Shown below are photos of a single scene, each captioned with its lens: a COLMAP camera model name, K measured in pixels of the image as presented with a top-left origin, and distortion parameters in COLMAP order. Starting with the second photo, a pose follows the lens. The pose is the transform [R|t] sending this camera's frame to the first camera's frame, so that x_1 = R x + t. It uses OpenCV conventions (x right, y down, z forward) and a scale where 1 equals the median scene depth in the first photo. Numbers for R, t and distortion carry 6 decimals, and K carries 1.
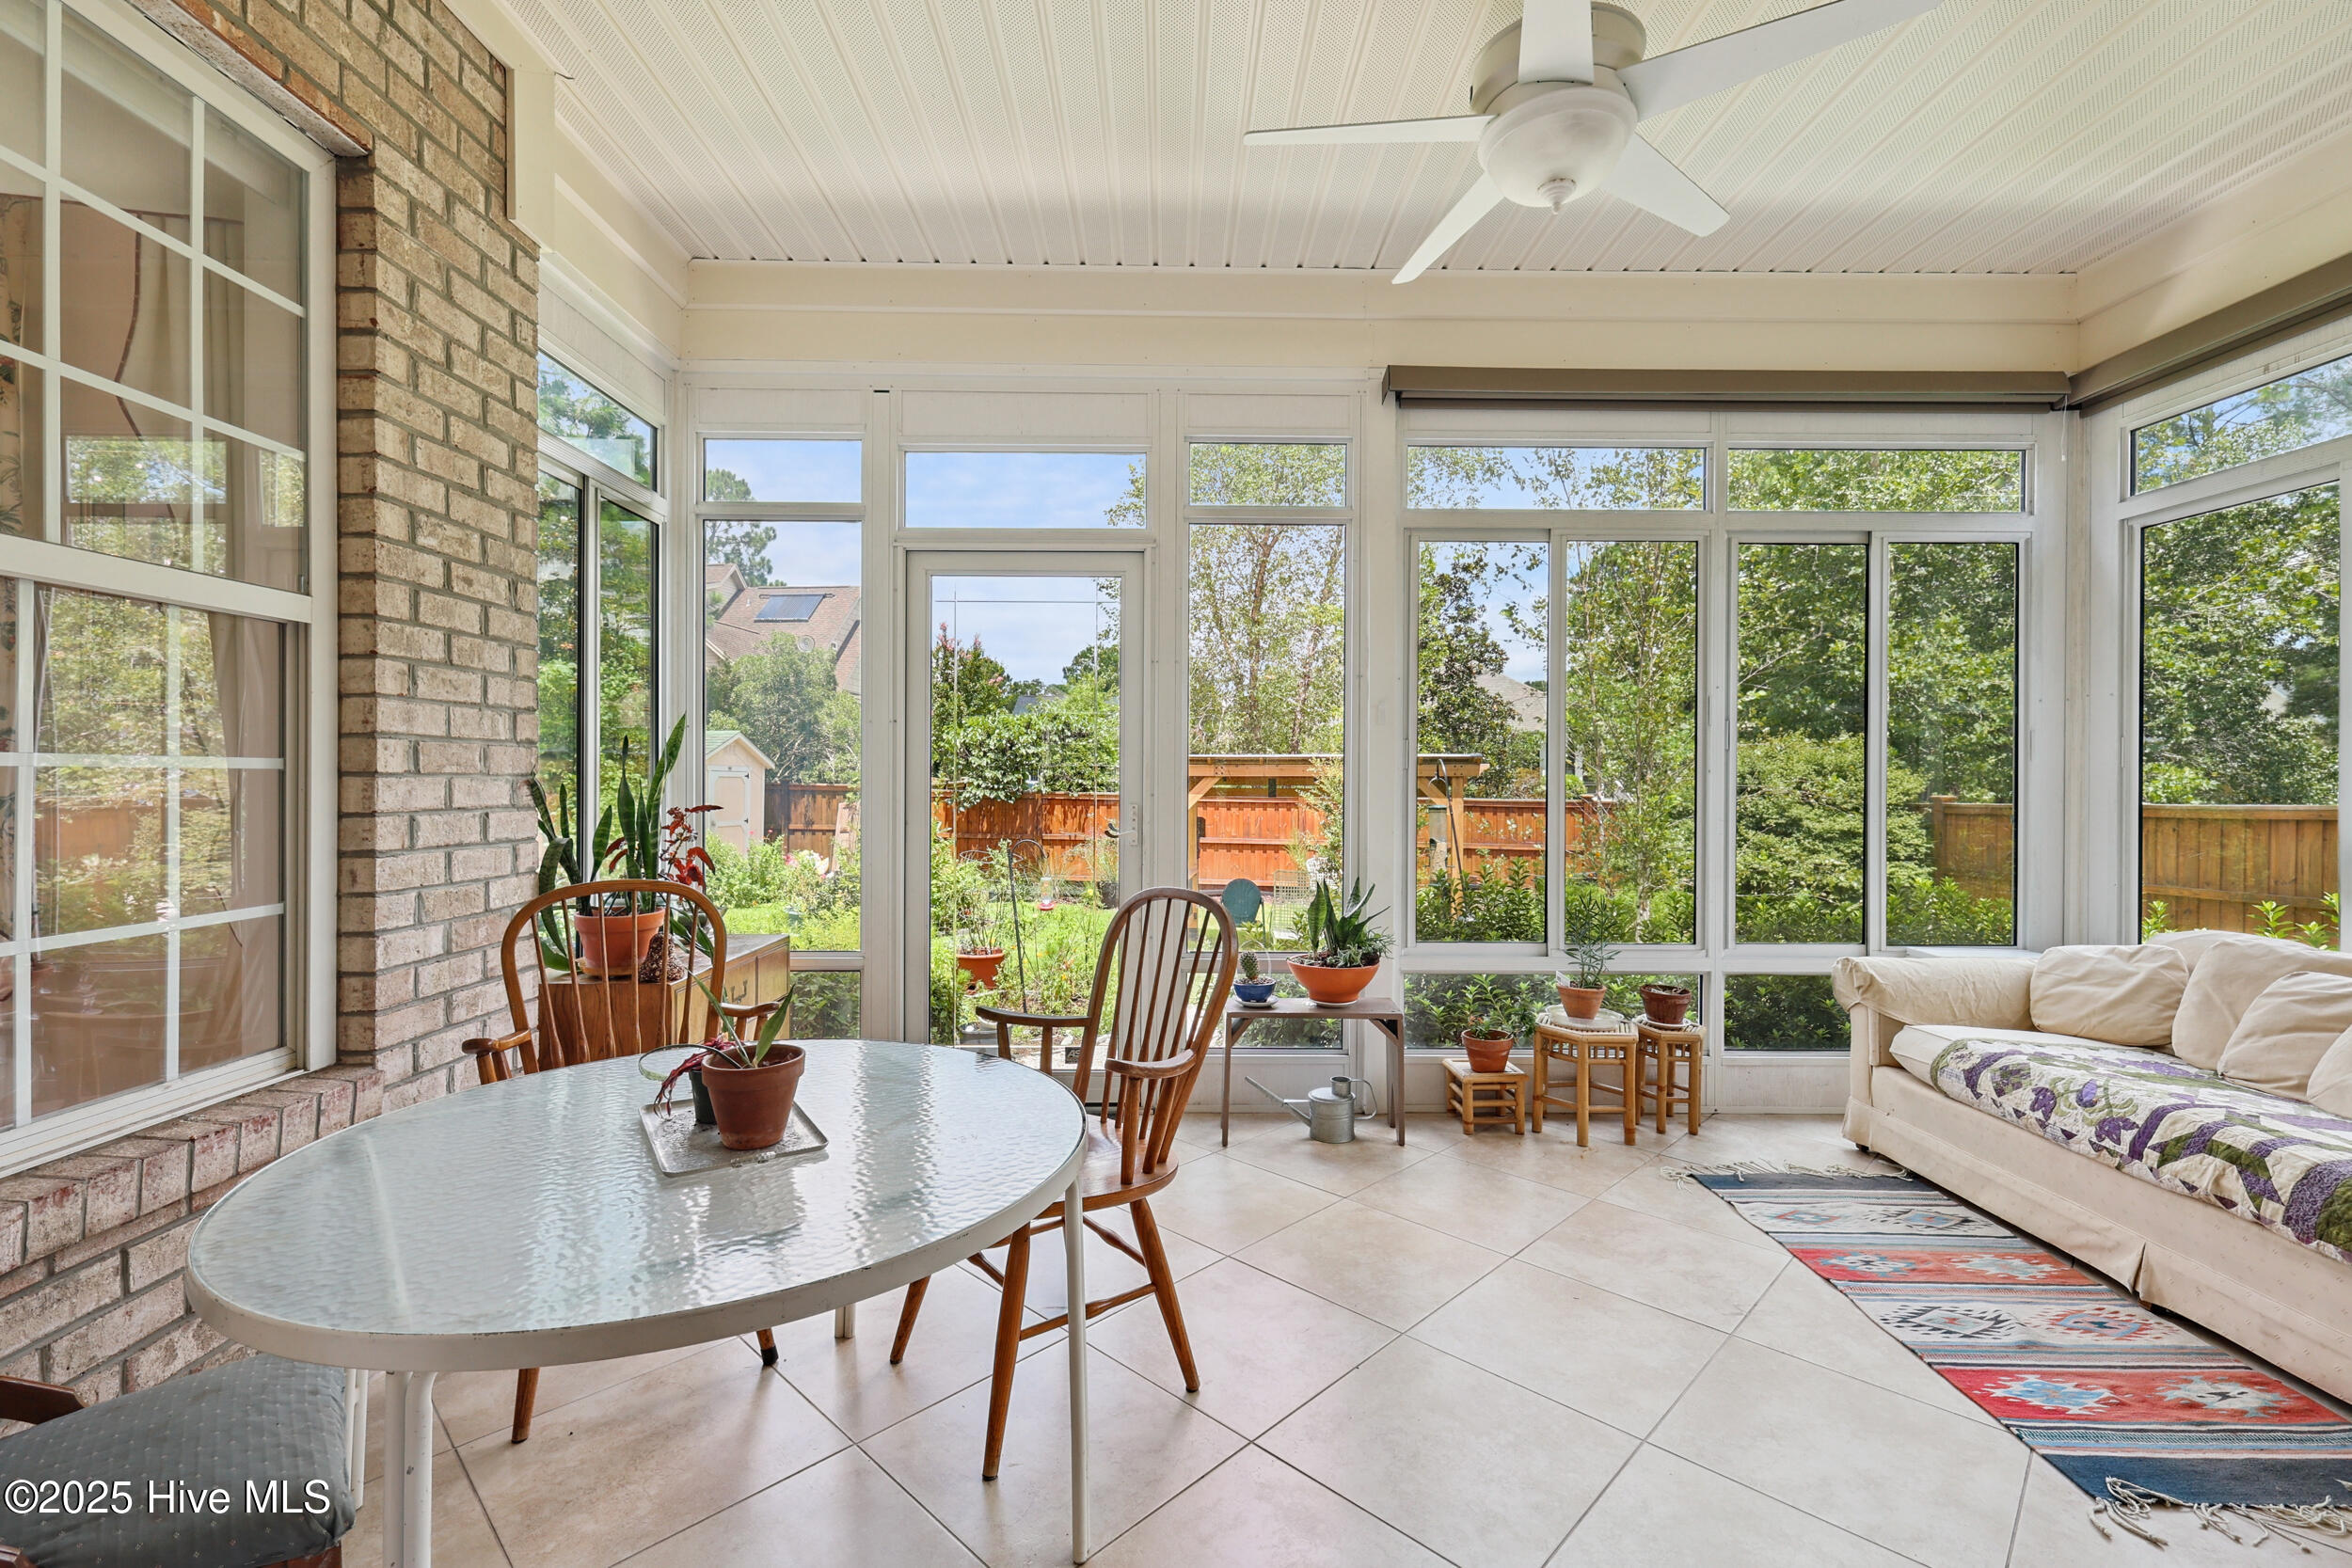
lens RADIAL K [[1028.6, 0, 1182.2], [0, 1028.6, 776.9], [0, 0, 1]] dist [-0.001234, 0.000239]
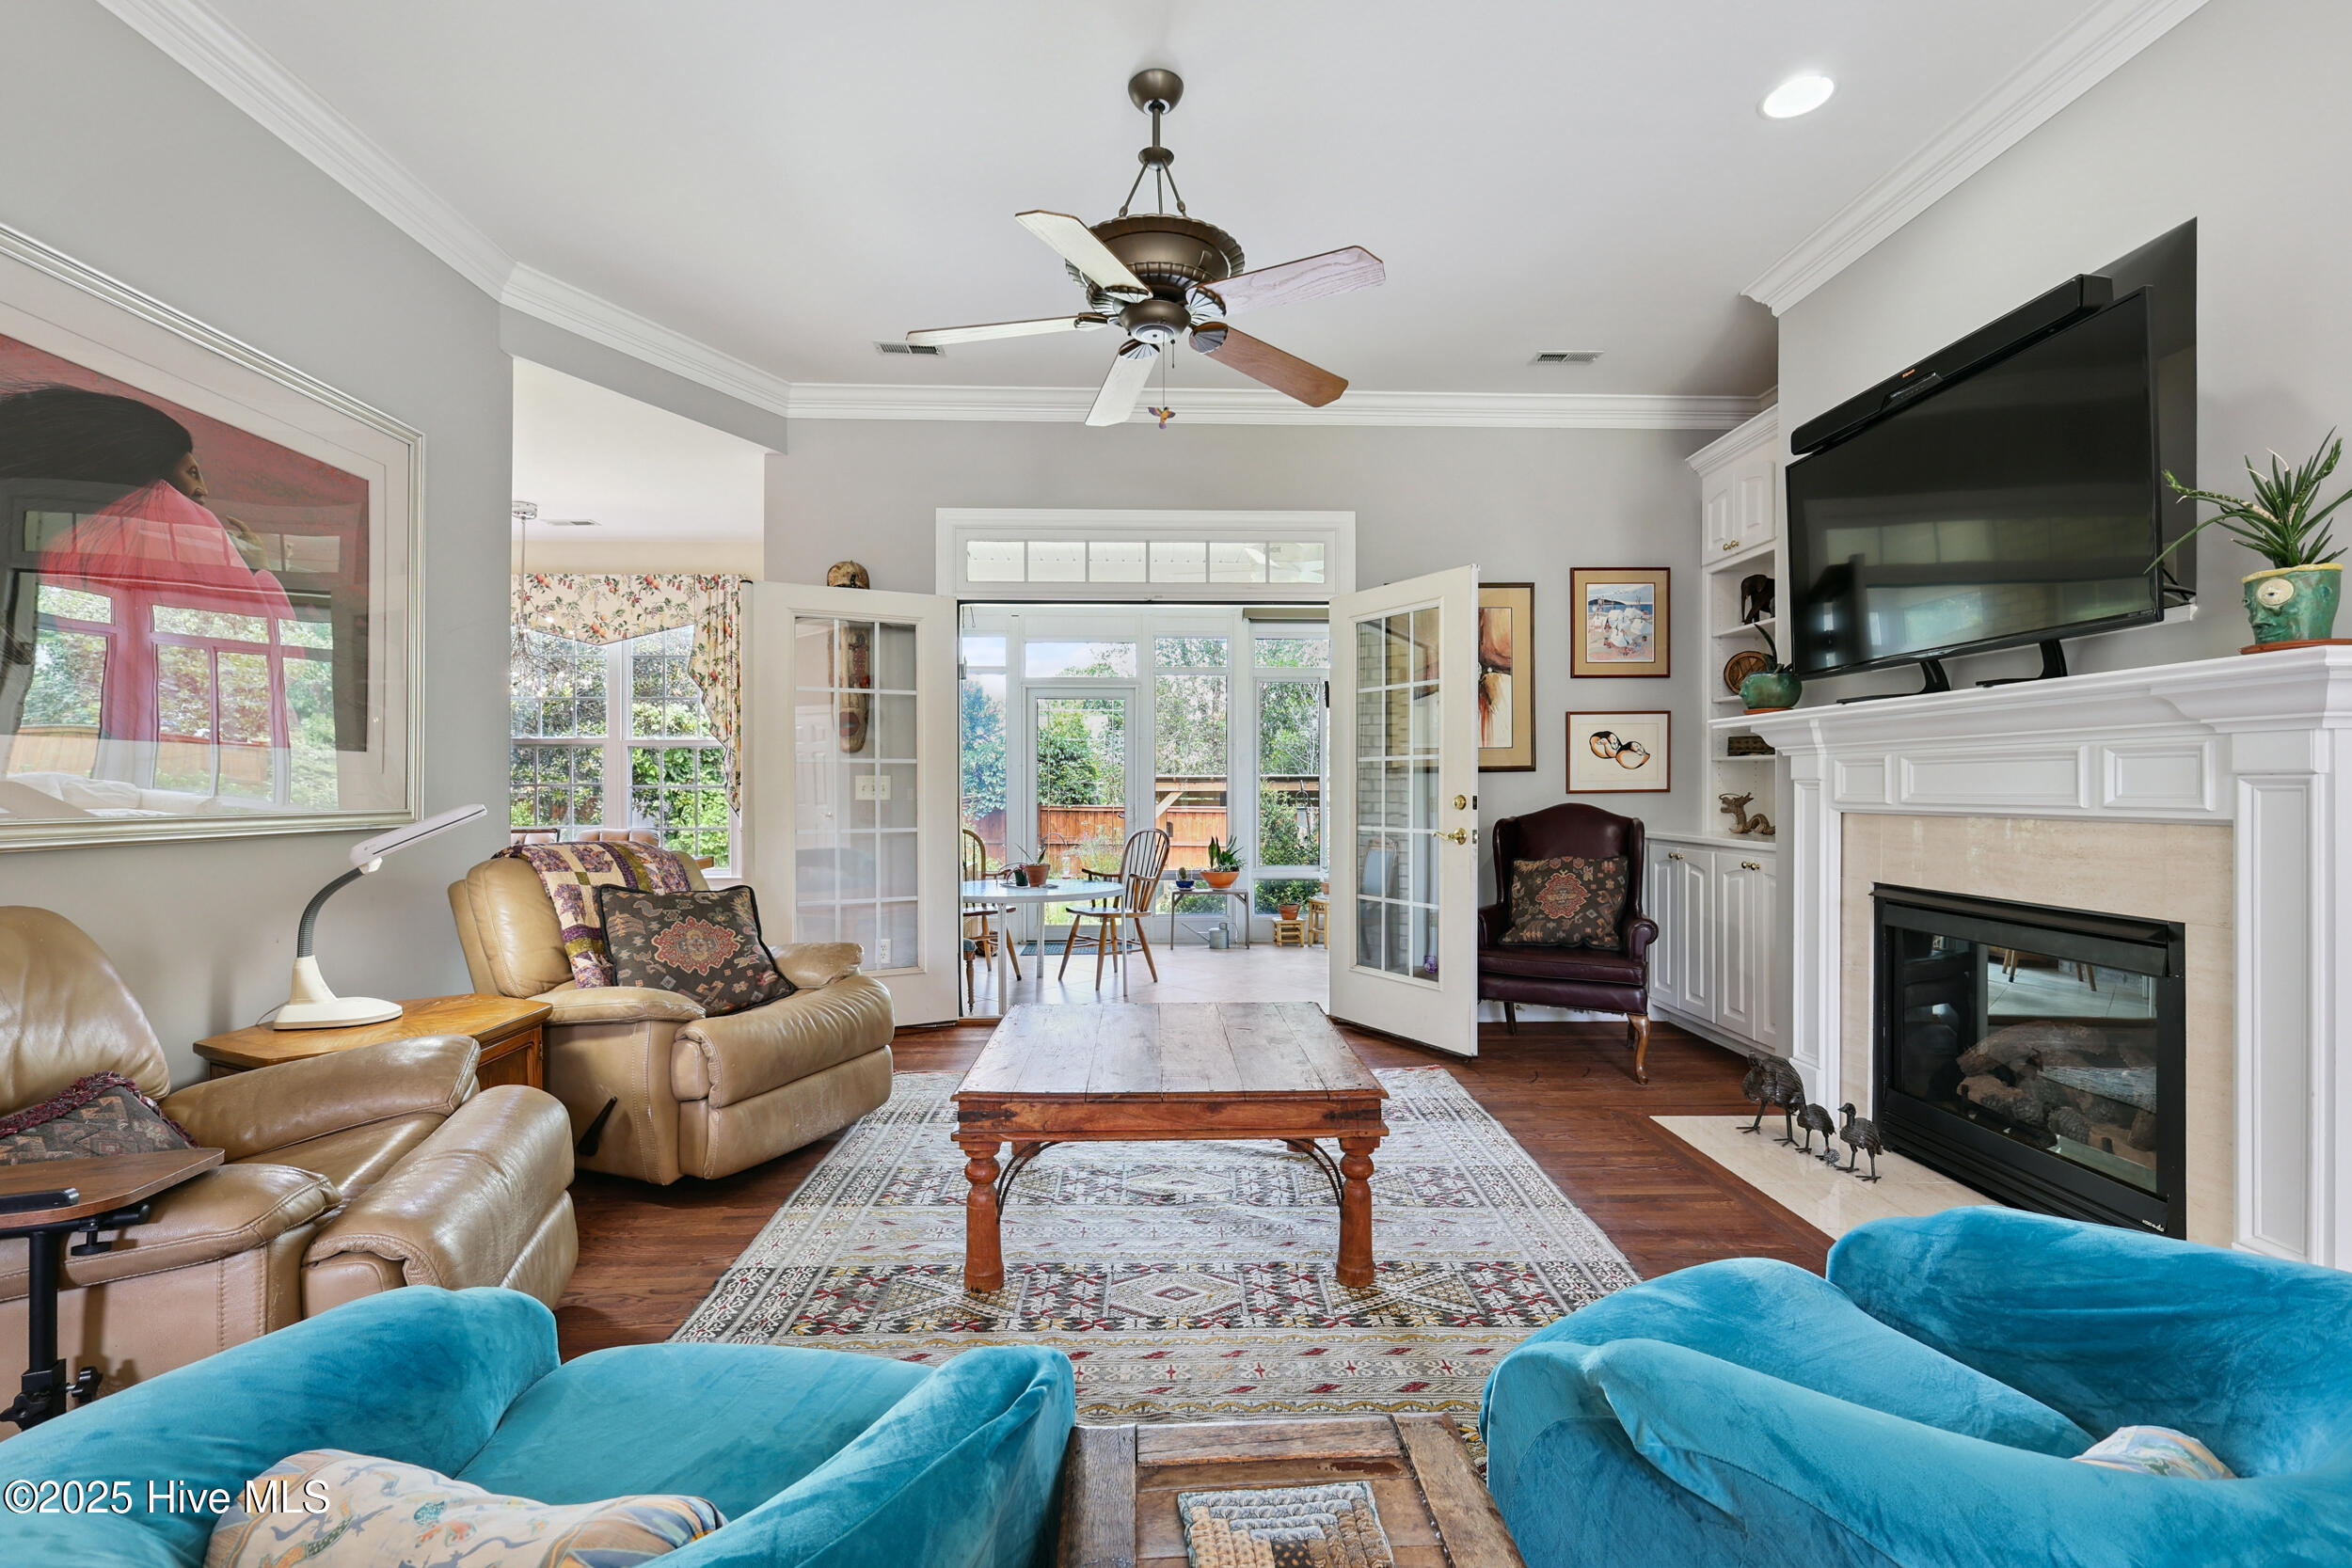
lens RADIAL K [[1022.1, 0, 1183.9], [0, 1022.1, 787.2], [0, 0, 1]] dist [0.002089, 0.000696]
pose [[0.999661, -0.005888, 0.025357, 0.011260], [0.006012, 0.999970, -0.004820, 0.004200], [-0.025327, 0.004971, 0.999667, -1.231635]]
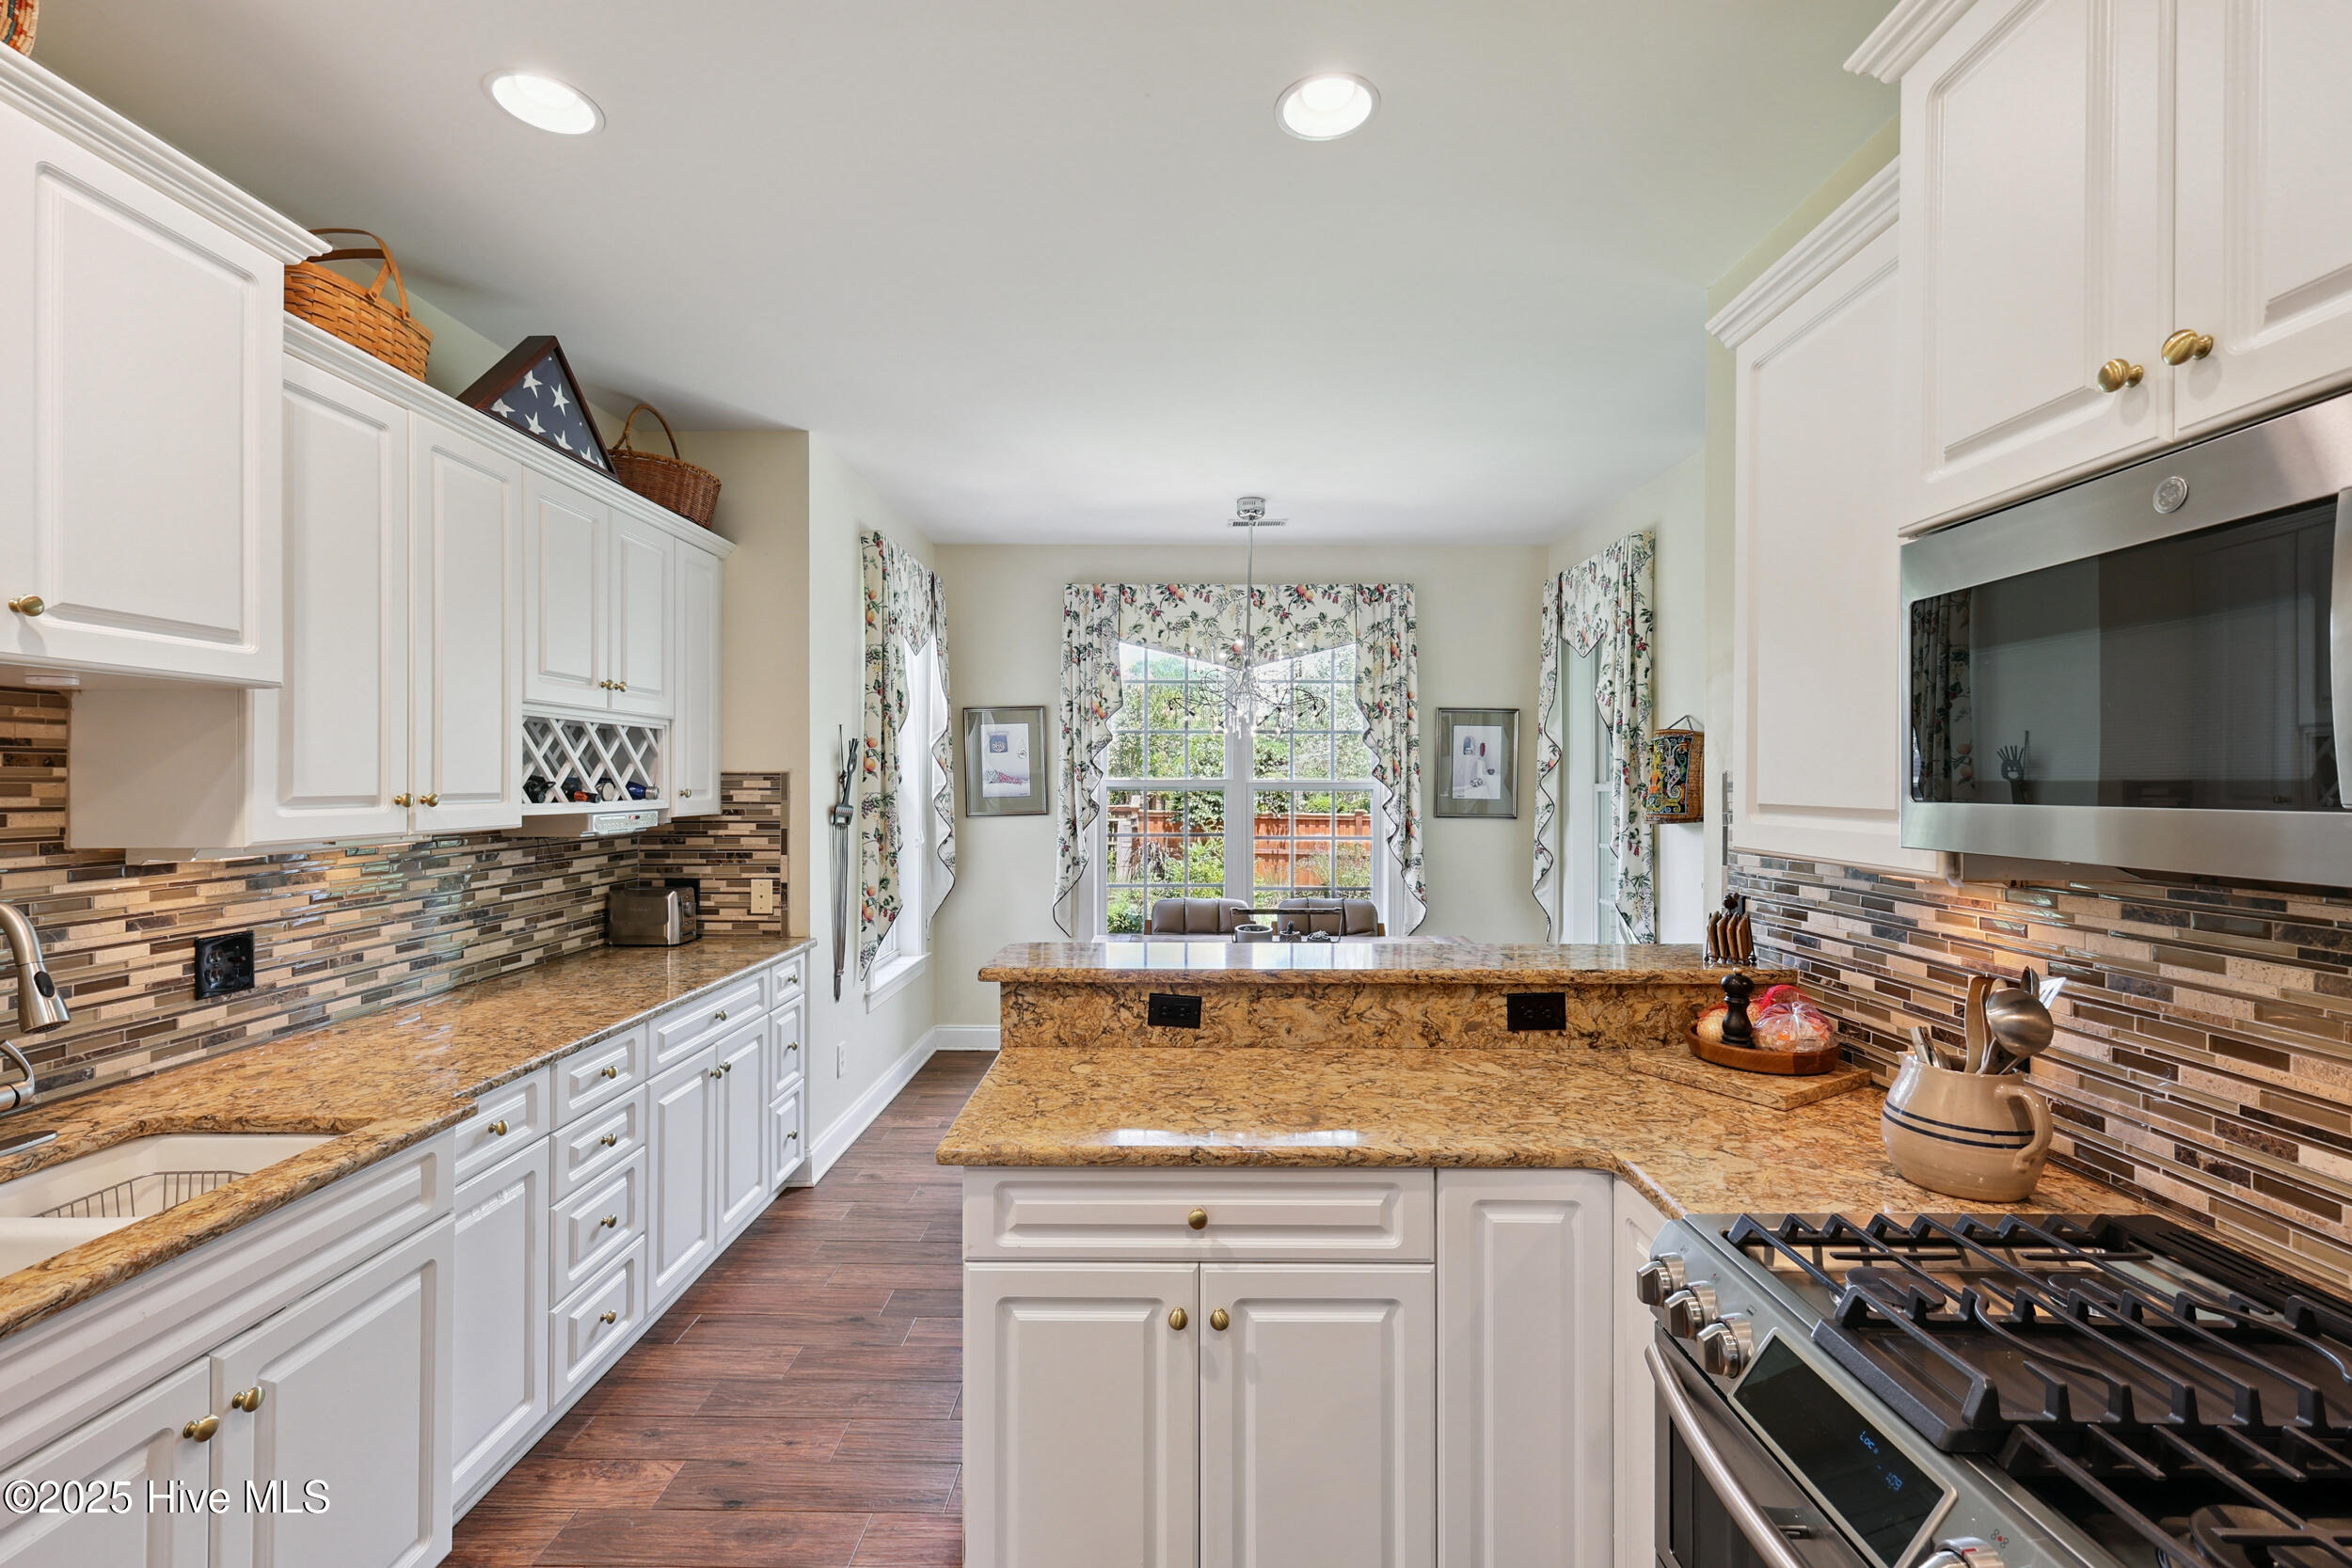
lens RADIAL K [[1017.1, 0, 1180.9], [0, 1017.1, 780.2], [0, 0, 1]] dist [0.001426, 0.000074]
pose [[0.999842, -0.001267, -0.017714, -1.047769], [0.001196, 0.999991, -0.004017, -0.094844], [0.017719, 0.003995, 0.999835, -0.889783]]
